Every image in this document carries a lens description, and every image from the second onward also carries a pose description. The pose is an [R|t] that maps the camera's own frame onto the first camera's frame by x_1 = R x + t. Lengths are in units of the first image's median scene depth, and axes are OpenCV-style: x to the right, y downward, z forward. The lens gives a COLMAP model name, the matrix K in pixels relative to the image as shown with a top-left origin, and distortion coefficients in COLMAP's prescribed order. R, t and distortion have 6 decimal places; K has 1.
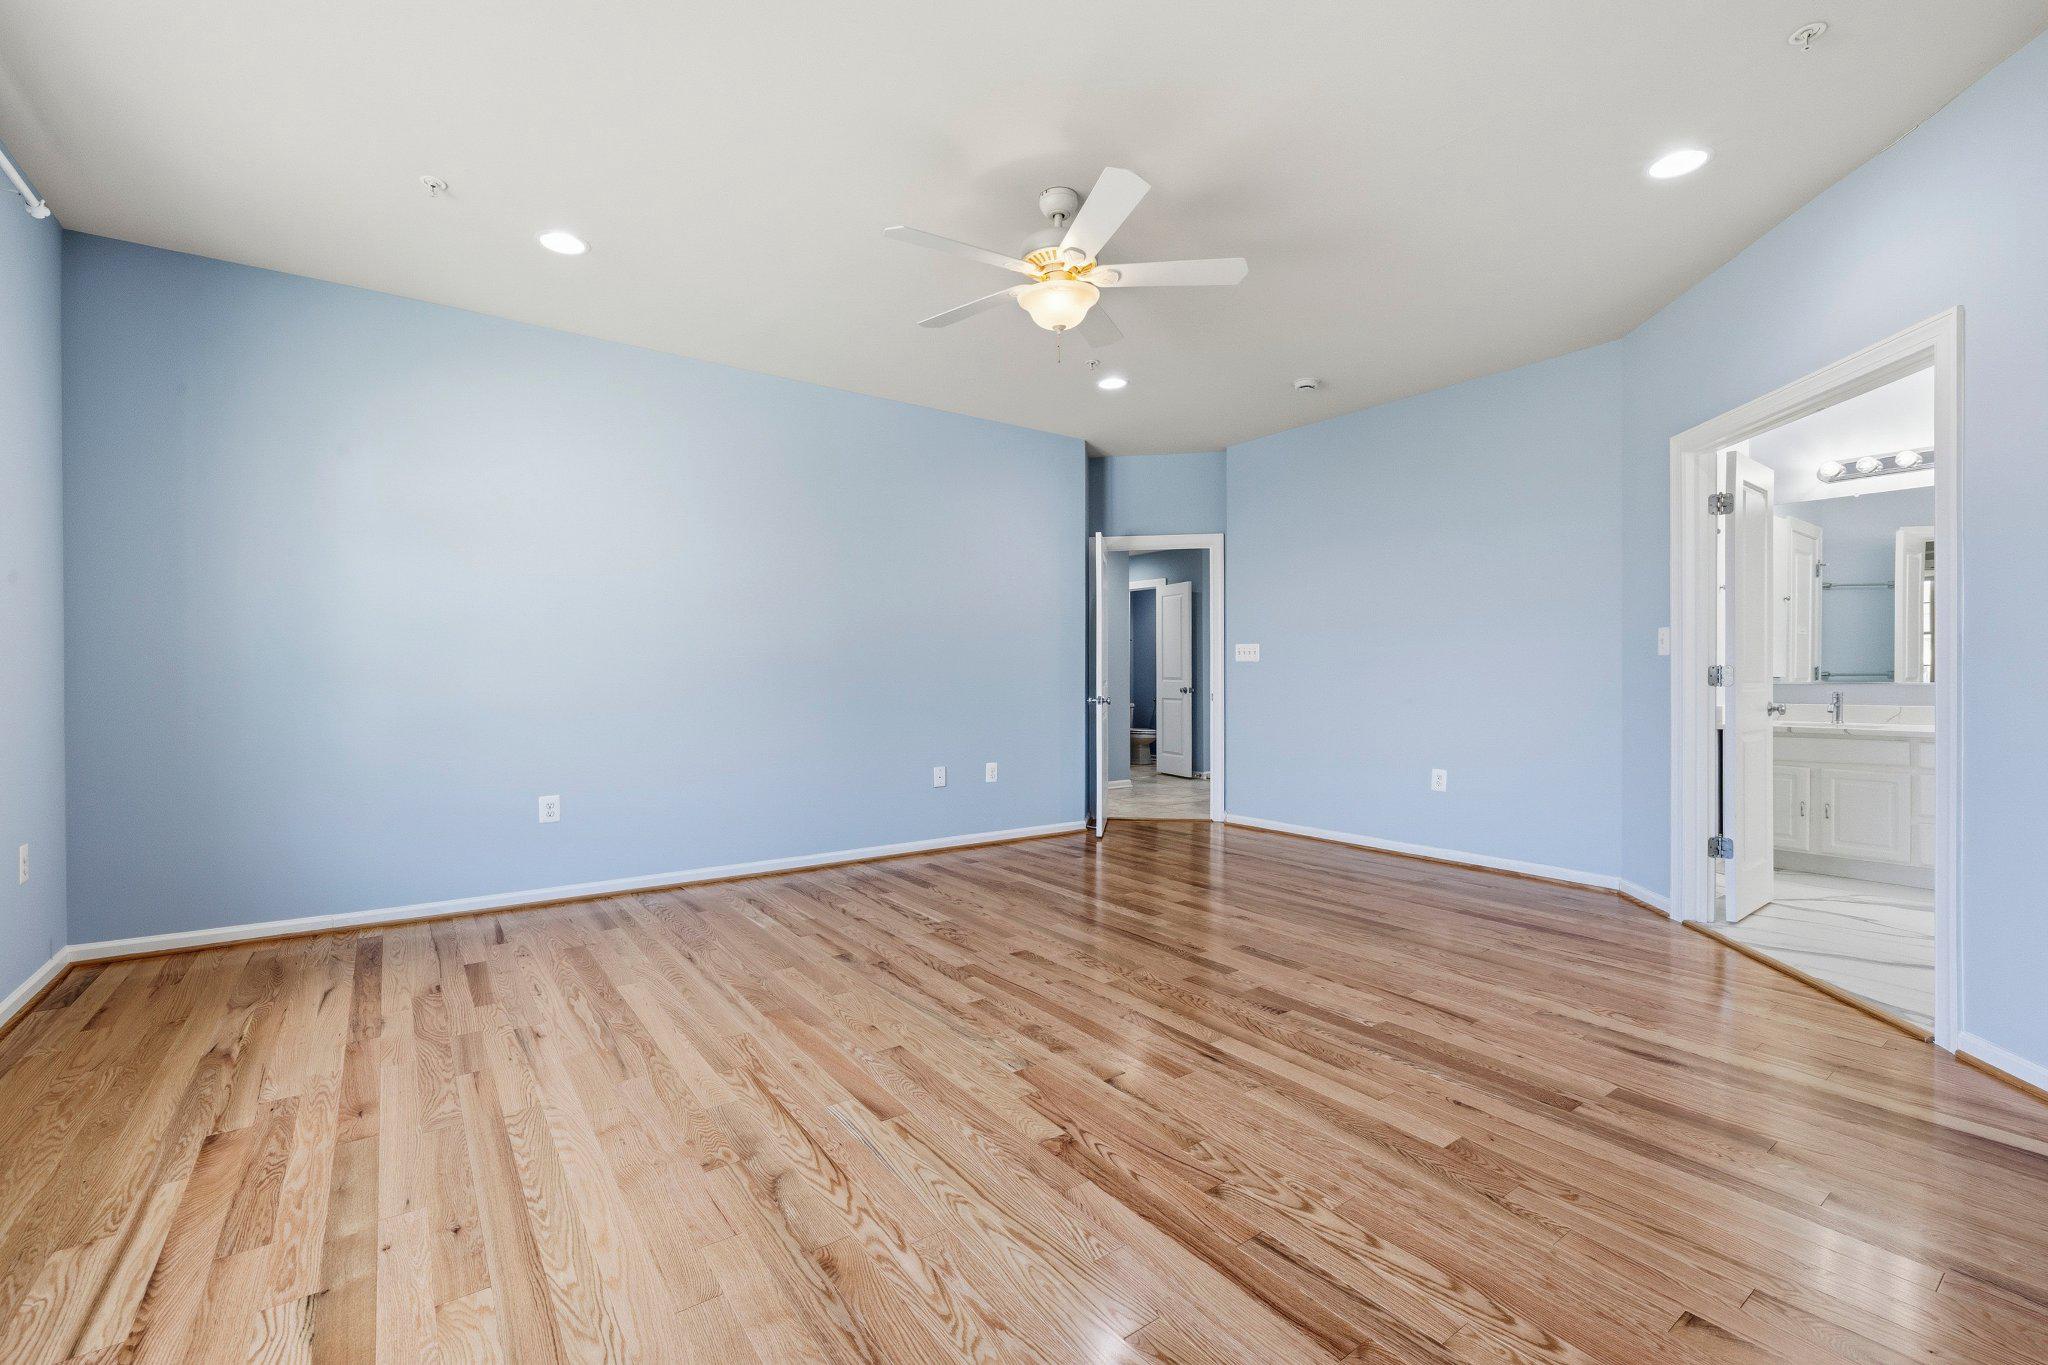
lens RADIAL K [[868.8, 0, 1030.8], [0, 868.8, 674.6], [0, 0, 1]] dist [0.002554, 0.000238]
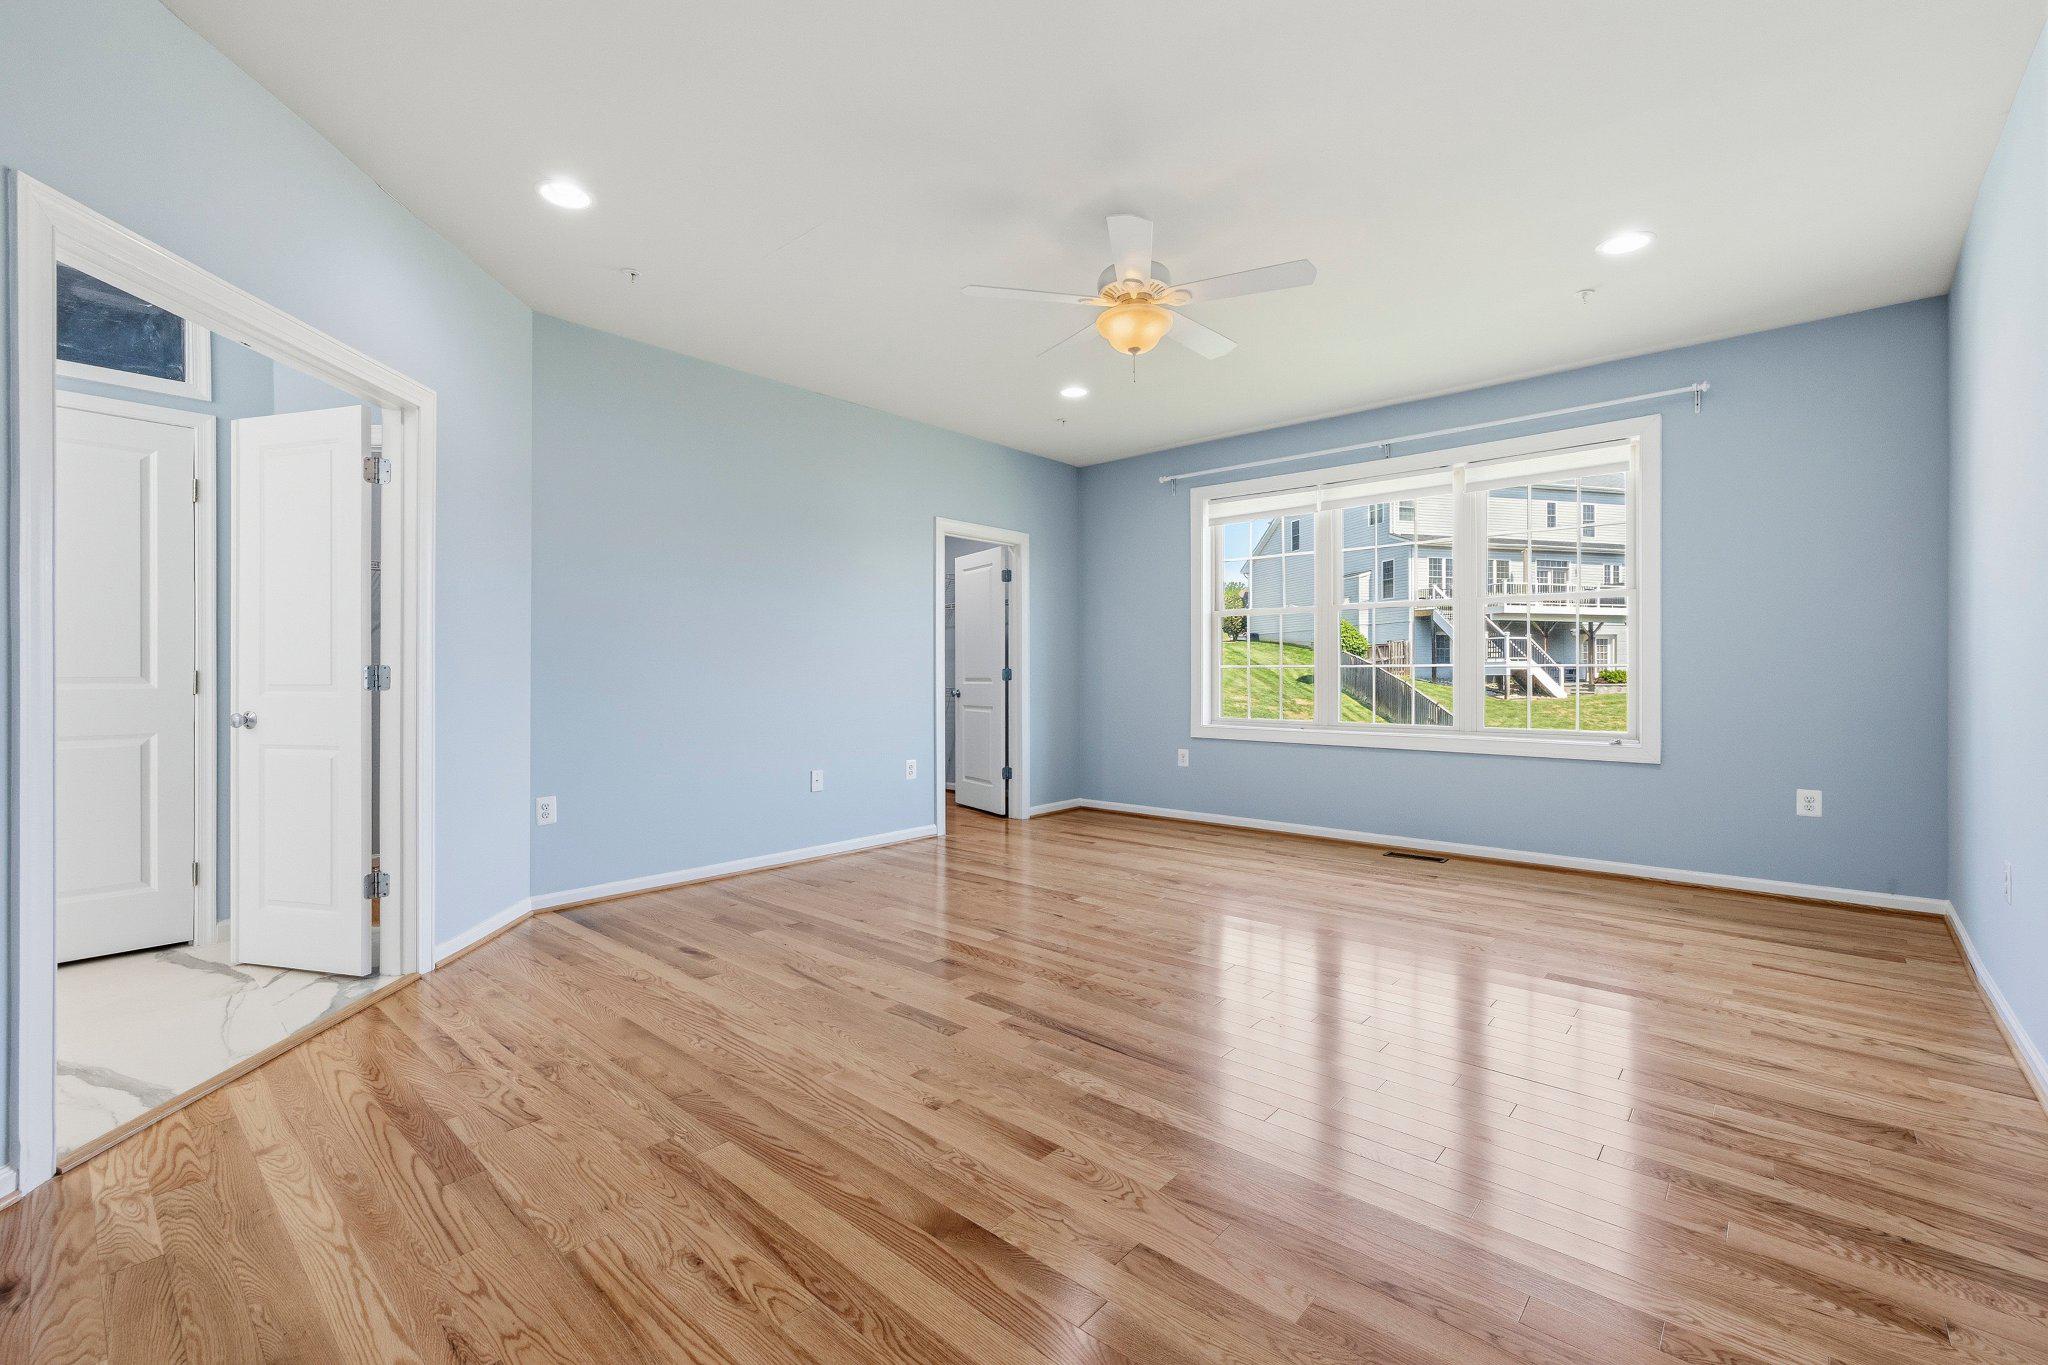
lens RADIAL K [[868.8, 0, 1030.8], [0, 868.8, 674.6], [0, 0, 1]] dist [0.002554, 0.000238]
pose [[-0.976269, 0.003325, -0.216534, 0.403911], [0.002363, 0.999986, 0.004704, -0.002712], [0.216546, 0.004080, -0.976264, 2.078177]]
